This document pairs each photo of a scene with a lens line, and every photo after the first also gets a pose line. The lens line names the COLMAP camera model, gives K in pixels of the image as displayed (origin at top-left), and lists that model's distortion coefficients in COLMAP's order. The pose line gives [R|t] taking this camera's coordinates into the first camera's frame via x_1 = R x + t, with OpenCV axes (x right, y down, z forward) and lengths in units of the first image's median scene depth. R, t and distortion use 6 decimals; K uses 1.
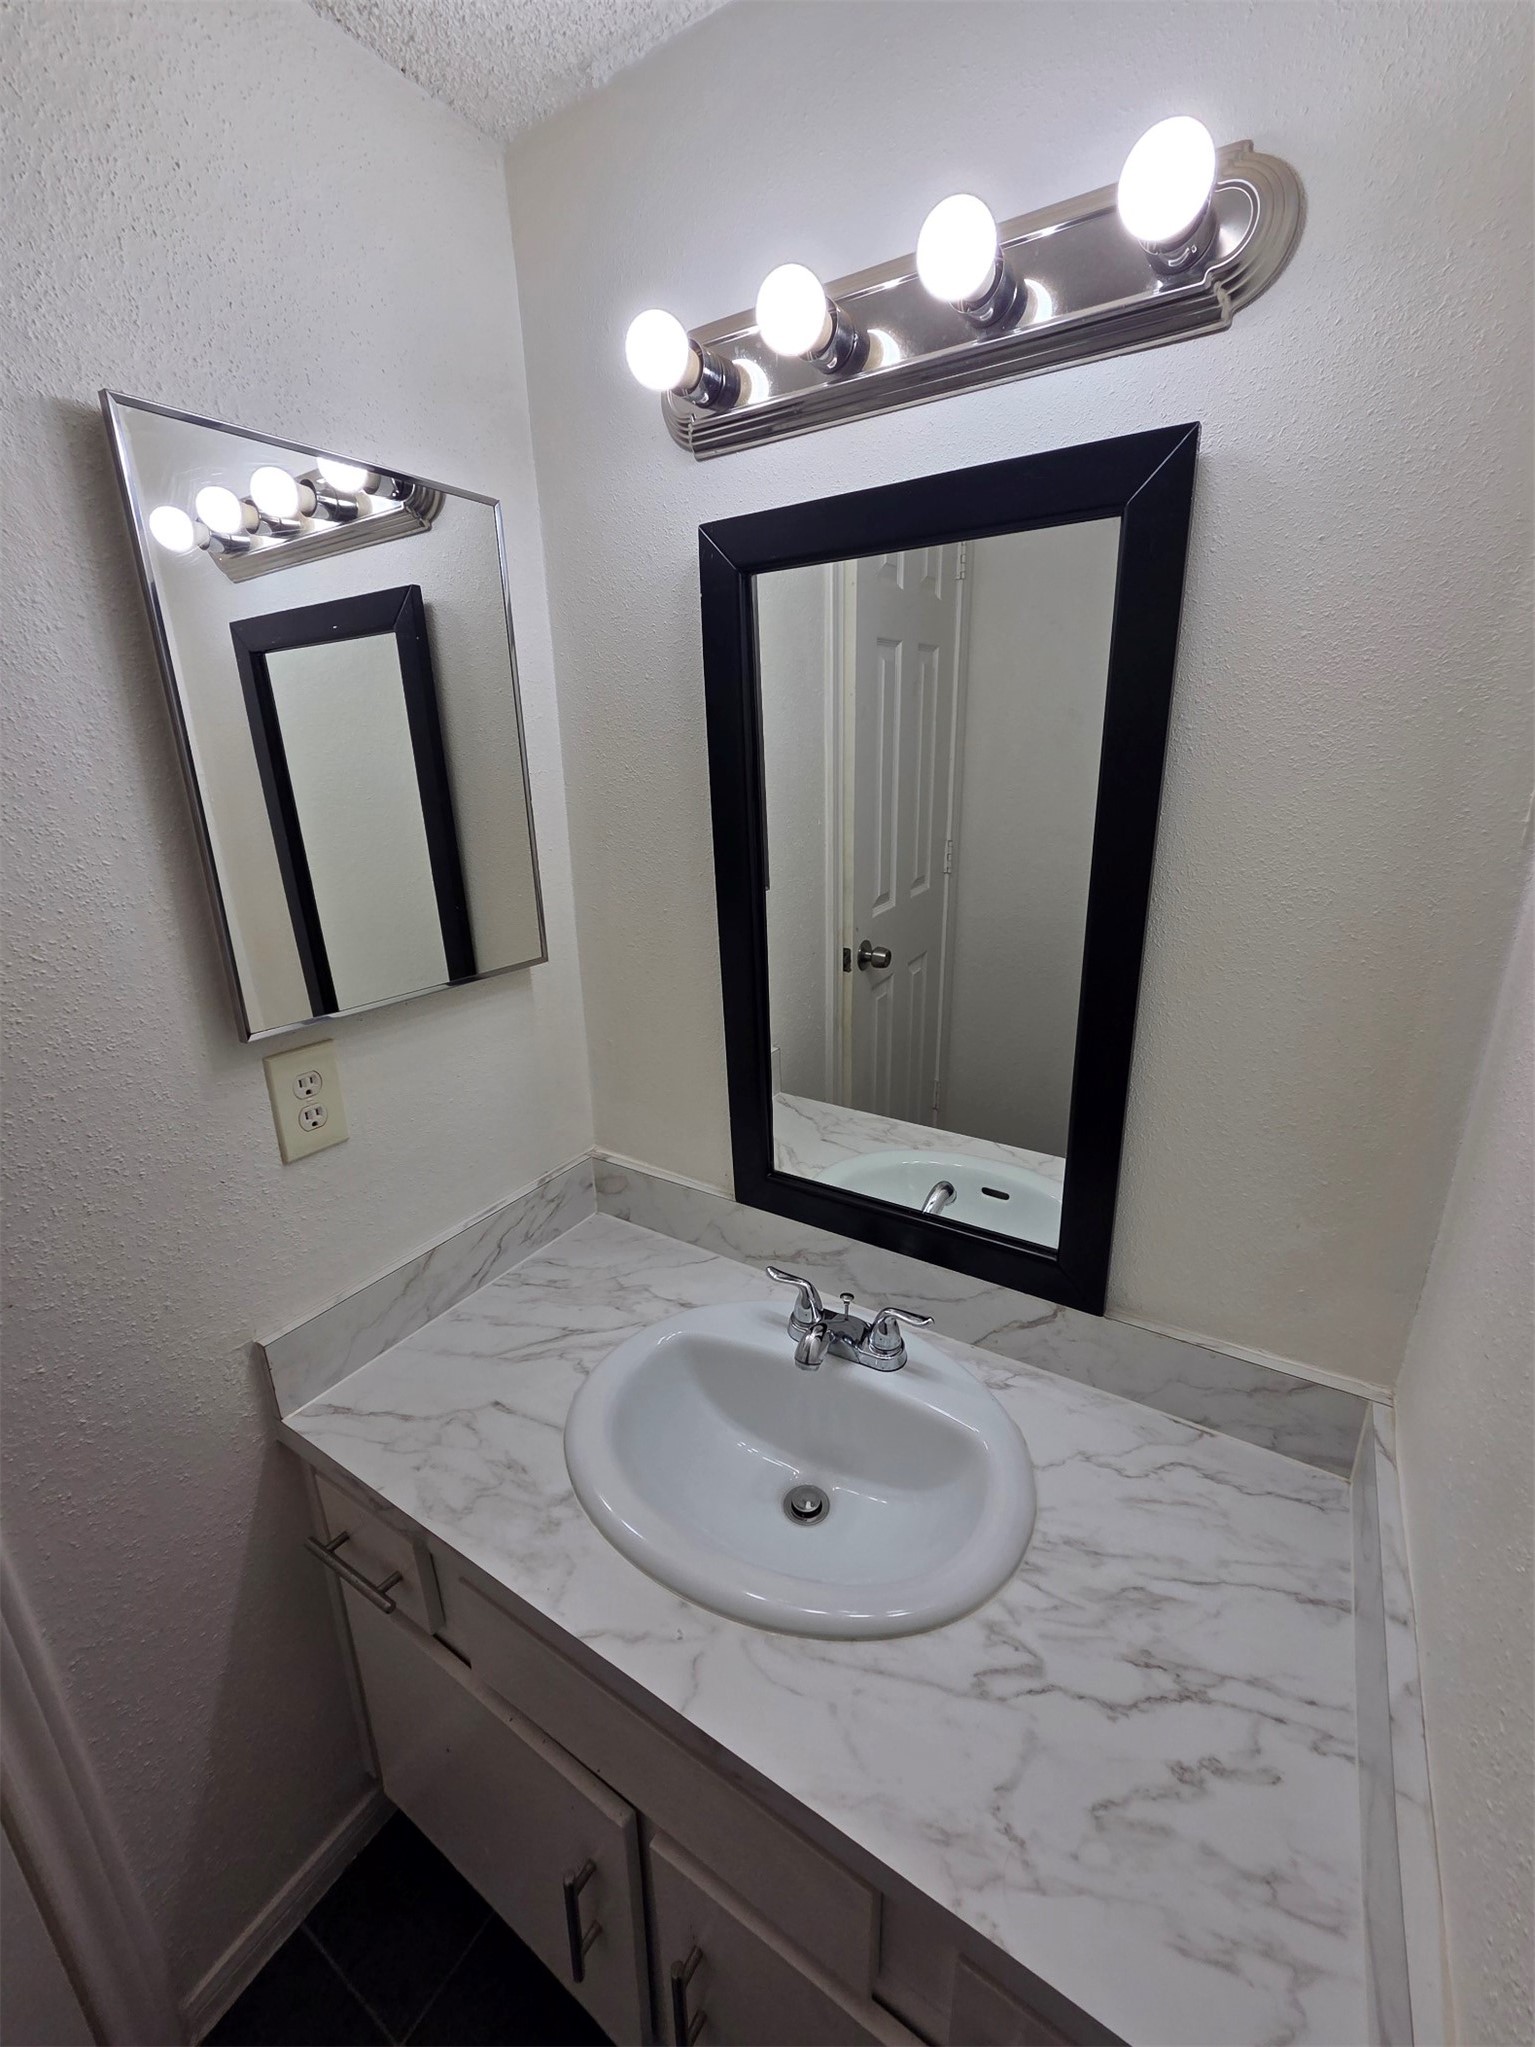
lens RADIAL K [[839.8, 0, 760.2], [0, 839.8, 1028.4], [0, 0, 1]] dist [-0.001268, -0.000091]
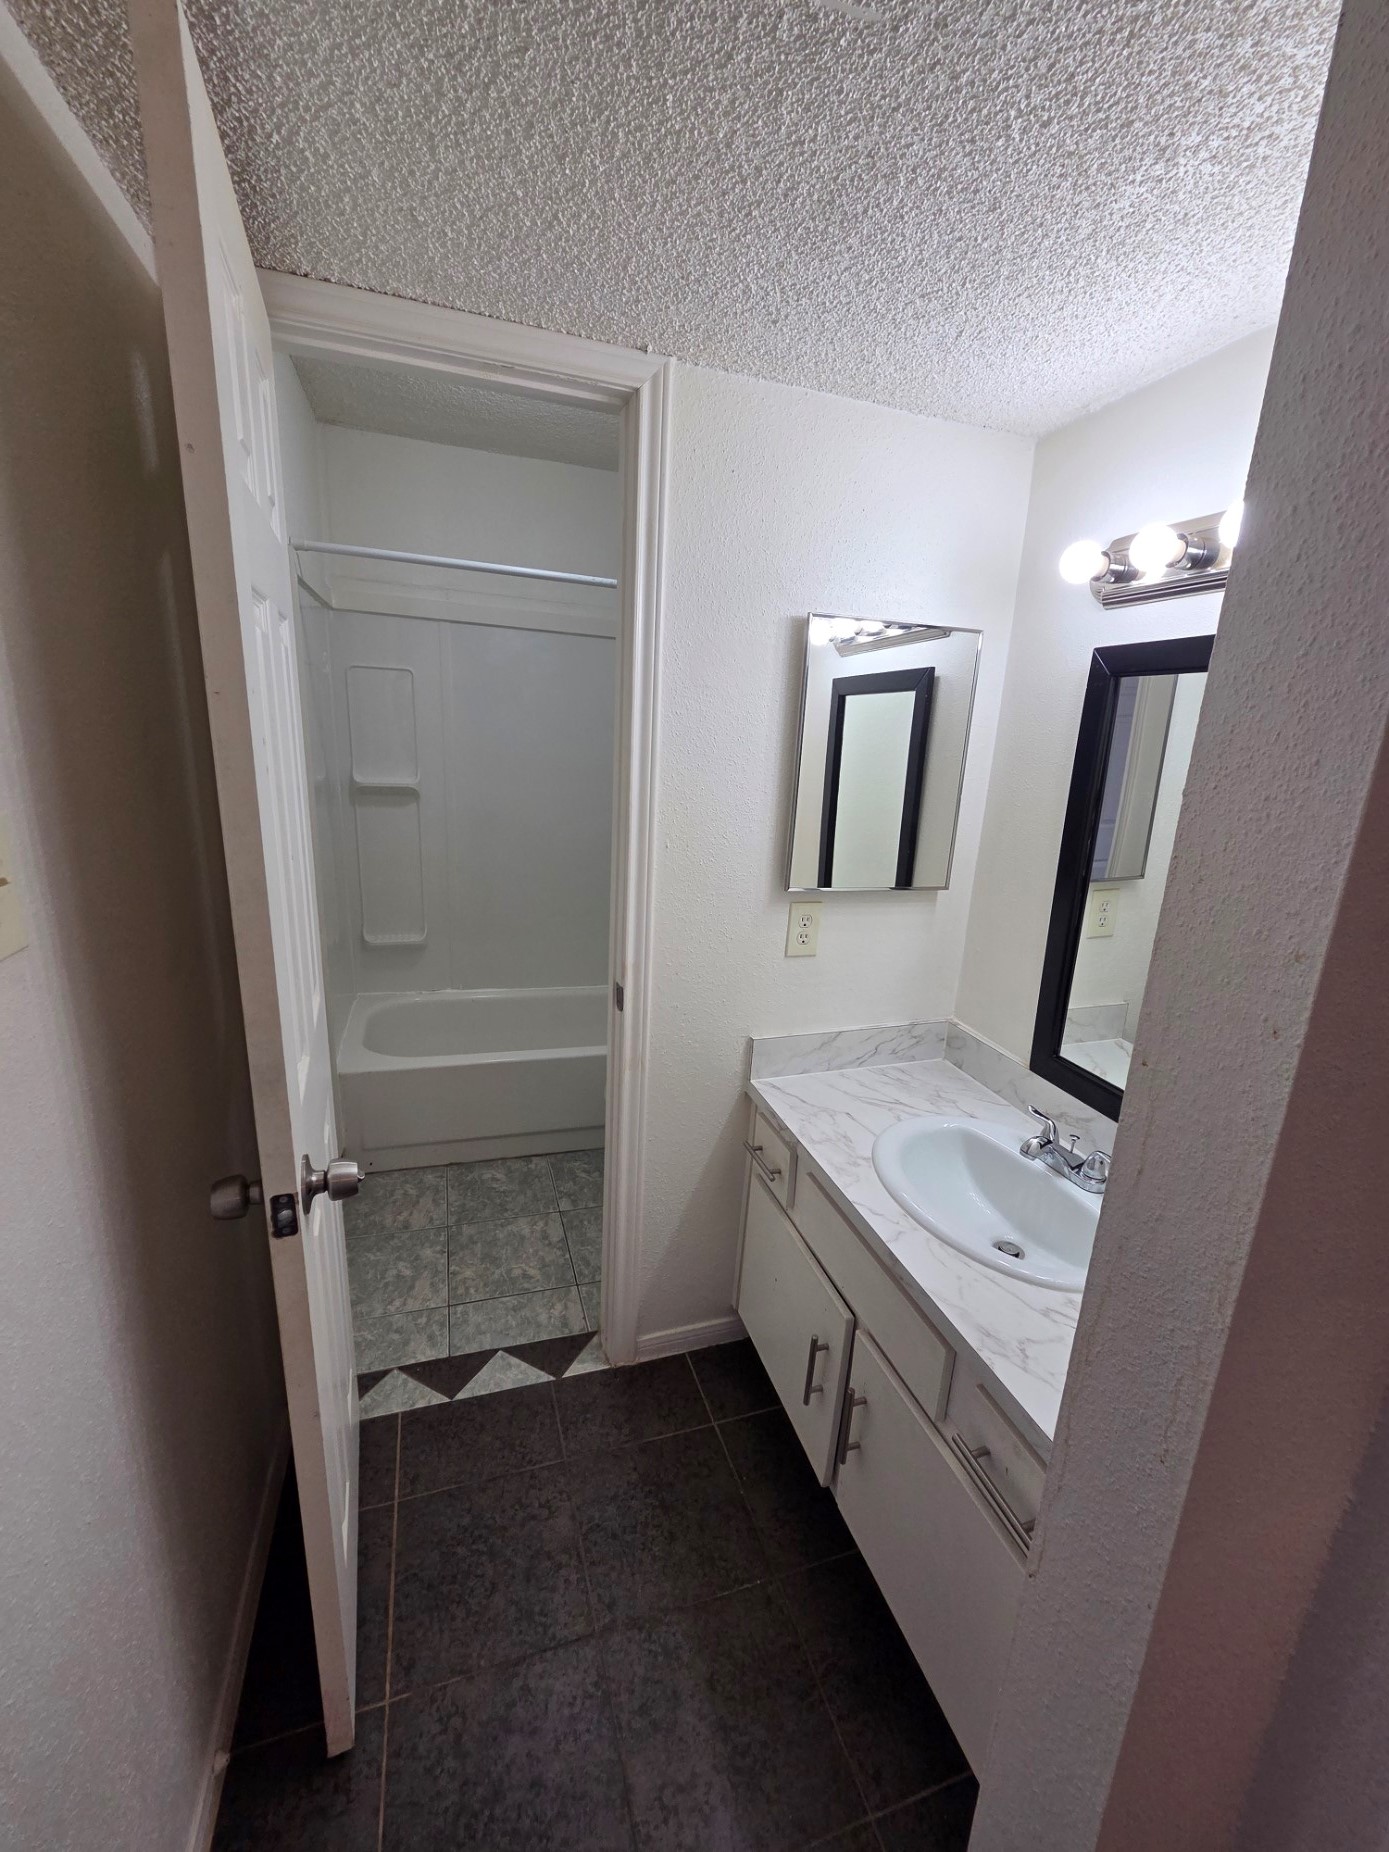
lens RADIAL K [[758.4, 0, 693.3], [0, 758.4, 927.5], [0, 0, 1]] dist [-0.000150, 0.000017]
pose [[0.770304, 0.219046, -0.598874, 0.286037], [-0.260805, 0.965231, 0.017585, 0.102132], [0.581904, 0.142643, 0.800650, -0.503554]]
